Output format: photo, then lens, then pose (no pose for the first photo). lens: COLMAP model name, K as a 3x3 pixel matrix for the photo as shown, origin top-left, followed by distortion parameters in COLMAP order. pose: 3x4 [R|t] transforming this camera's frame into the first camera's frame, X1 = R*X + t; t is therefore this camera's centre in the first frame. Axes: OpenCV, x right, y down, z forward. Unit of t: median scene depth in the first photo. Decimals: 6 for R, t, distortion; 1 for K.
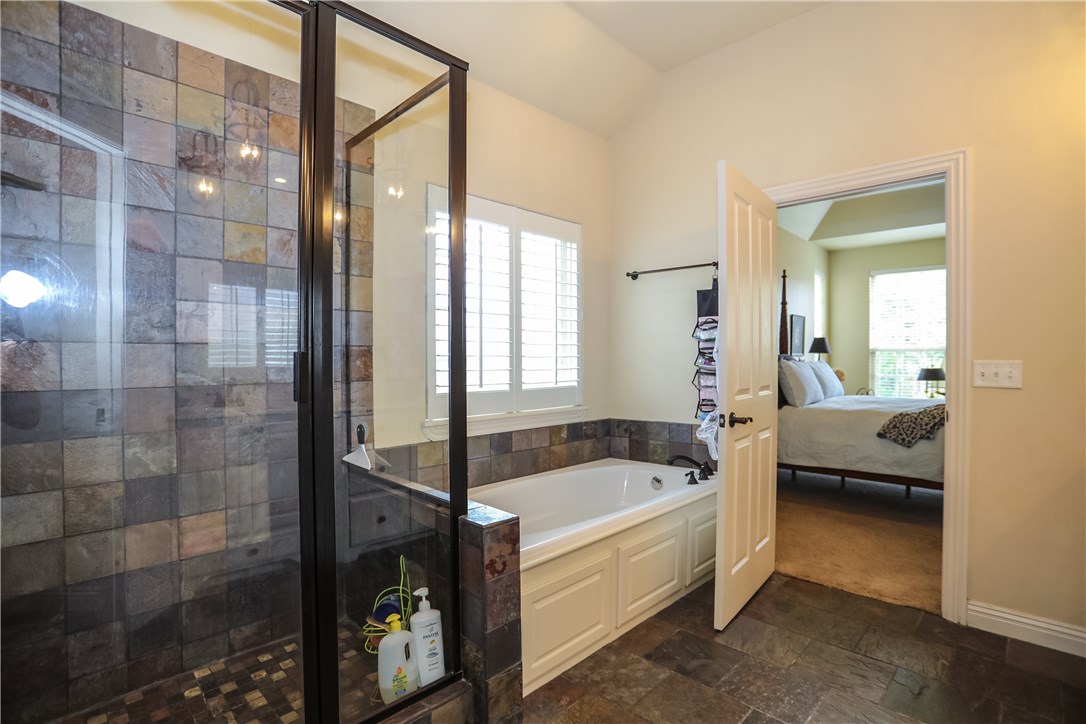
lens RADIAL K [[527.9, 0, 542.3], [0, 527.9, 361.9], [0, 0, 1]] dist [-0.065883, 0.025395]
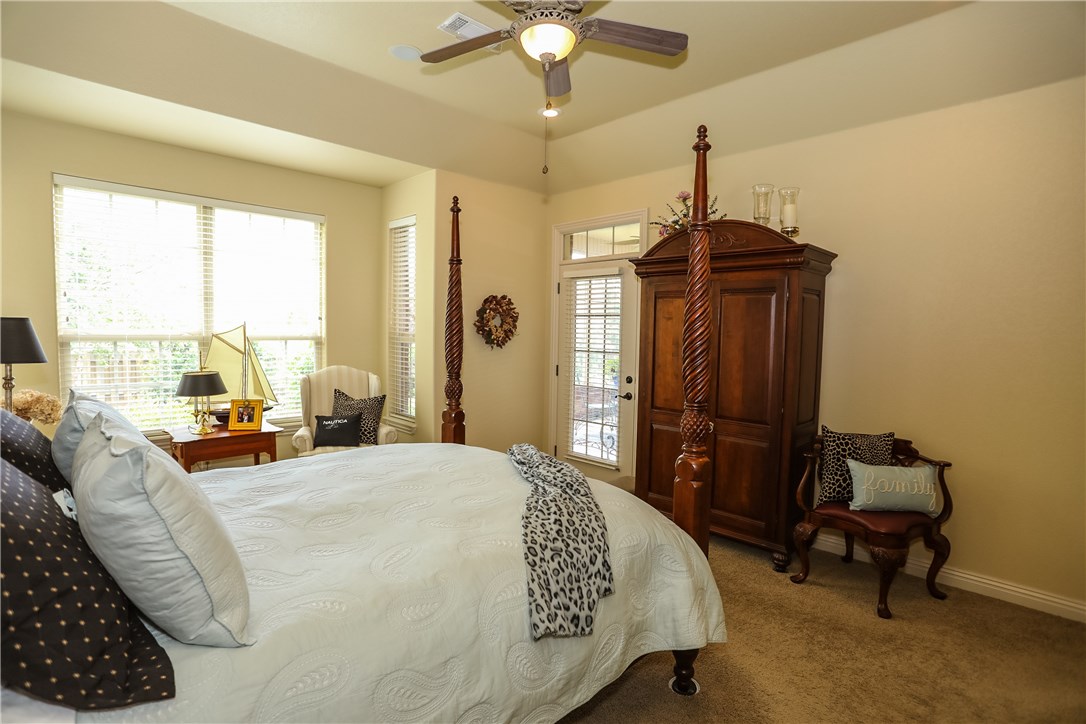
lens RADIAL K [[527.9, 0, 541.7], [0, 527.9, 356.6], [0, 0, 1]] dist [-0.065883, 0.025395]
pose [[0.015199, -0.054052, 0.998422, 0.186384], [-0.012099, 0.998455, 0.054238, -0.043232], [-0.999811, -0.012904, 0.014522, 0.608866]]
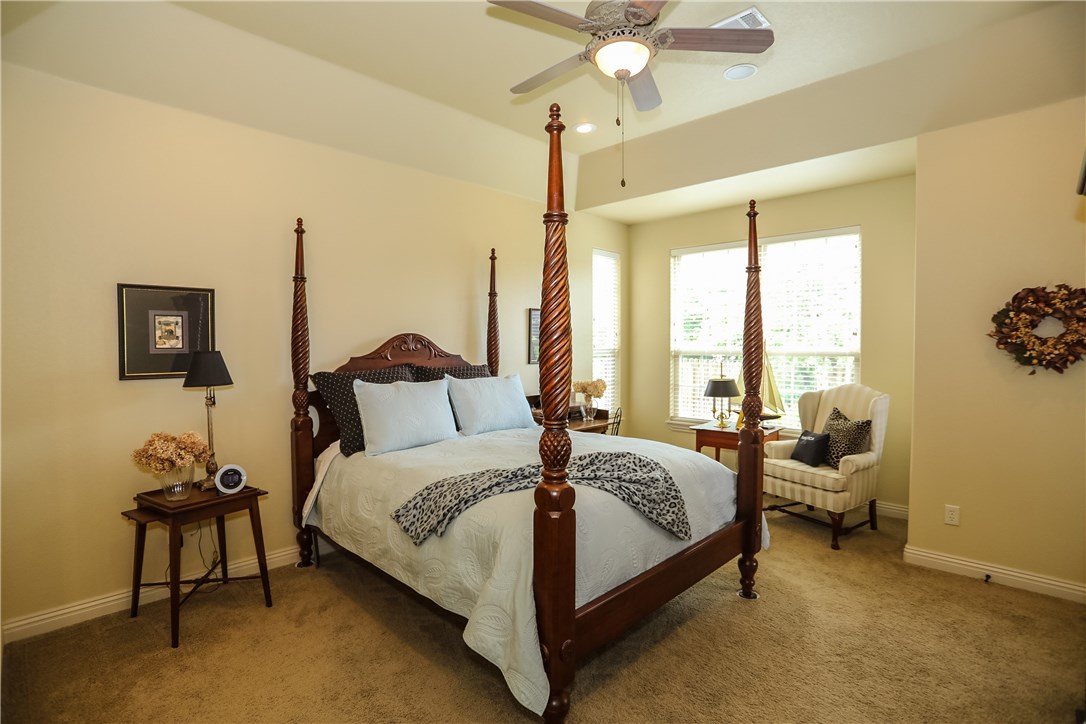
lens RADIAL K [[527.9, 0, 544.4], [0, 527.9, 360.2], [0, 0, 1]] dist [-0.065883, 0.025395]
pose [[0.999973, -0.000739, -0.007313, 0.509443], [0.000942, 0.999610, 0.027901, -0.037791], [0.007290, -0.027907, 0.999584, 0.237674]]
